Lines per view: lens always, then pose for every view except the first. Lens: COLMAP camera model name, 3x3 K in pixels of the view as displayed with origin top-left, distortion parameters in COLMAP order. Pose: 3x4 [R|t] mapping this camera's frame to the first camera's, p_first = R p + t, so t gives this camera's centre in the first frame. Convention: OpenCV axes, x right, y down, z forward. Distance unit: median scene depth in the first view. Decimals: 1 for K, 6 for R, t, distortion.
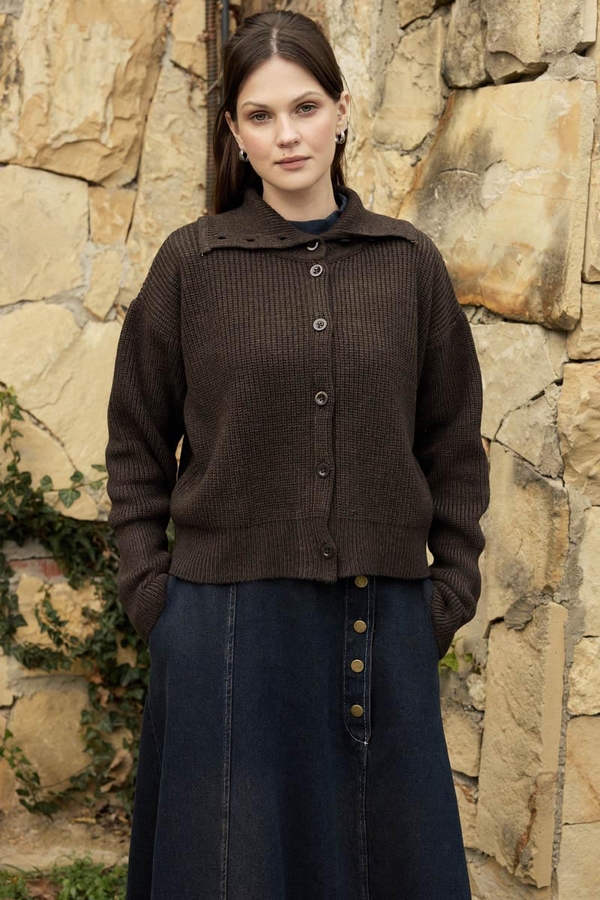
lens RADIAL K [[1772.7, 0, 305.9], [0, 1772.7, 416.0], [0, 0, 1]] dist [-0.038463, 0.000000]
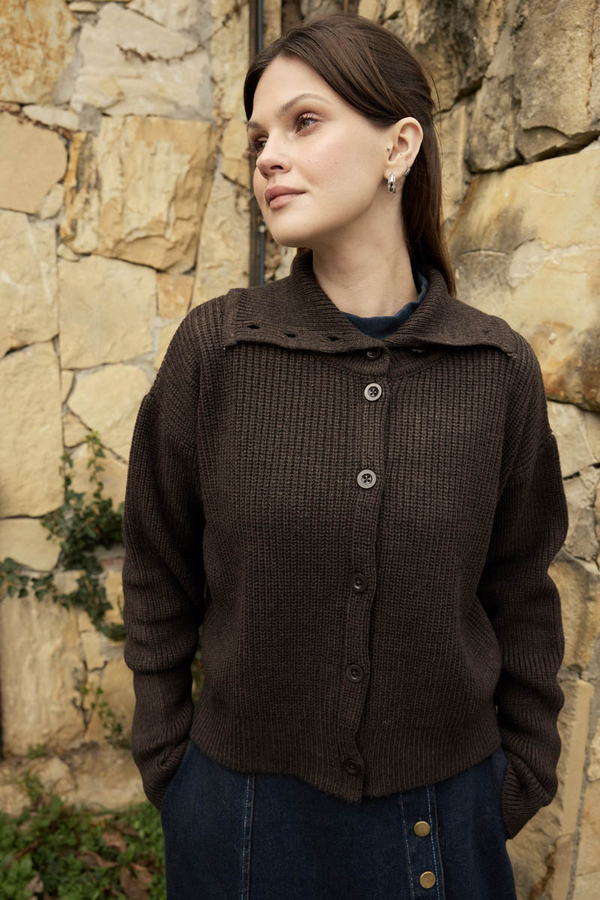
lens RADIAL K [[855.3, 0, 281.0], [0, 855.3, 464.1], [0, 0, 1]] dist [-0.064701, 0.098339]
pose [[0.999479, 0.006669, -0.031565, -0.013304], [-0.004216, 0.997011, 0.077140, -0.041335], [0.031986, -0.076966, 0.996520, 0.391180]]
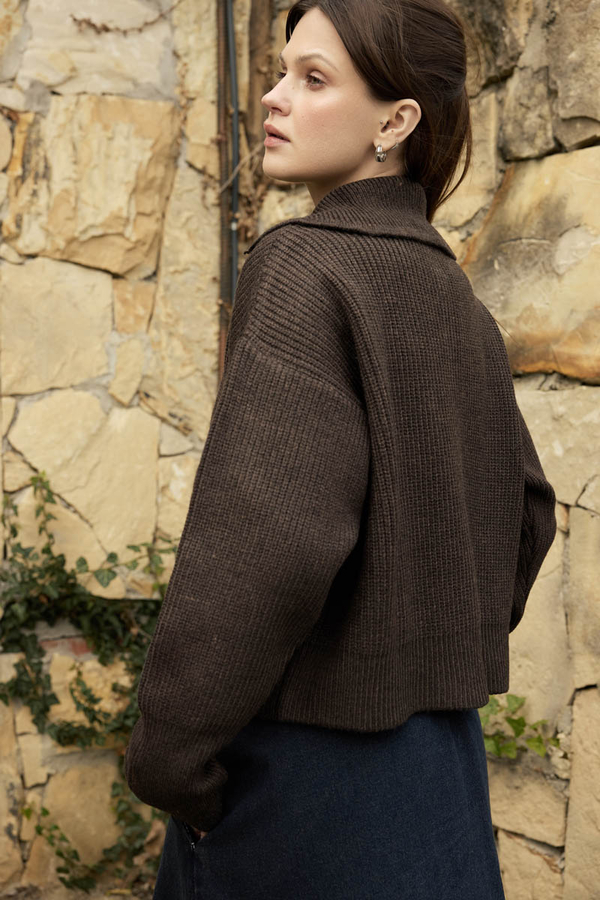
lens RADIAL K [[1343.2, 0, 308.5], [0, 1343.2, 428.6], [0, 0, 1]] dist [-0.030262, 0.000000]
pose [[0.993829, -0.023573, 0.108386, -0.098085], [0.029576, 0.998097, -0.054109, 0.005347], [-0.106904, 0.056980, 0.992635, 0.209807]]
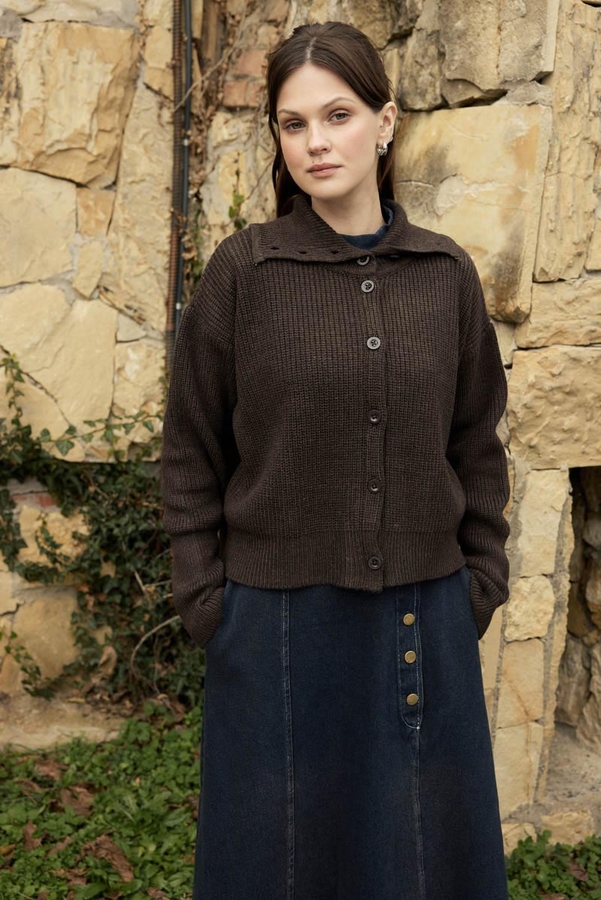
lens RADIAL K [[1203.1, 0, 303.1], [0, 1203.1, 449.2], [0, 0, 1]] dist [-0.024136, 0.000000]
pose [[0.994267, -0.000562, 0.106927, -0.058291], [-0.008513, 0.996396, 0.084401, -0.022831], [-0.106589, -0.084827, 0.990678, 0.161981]]
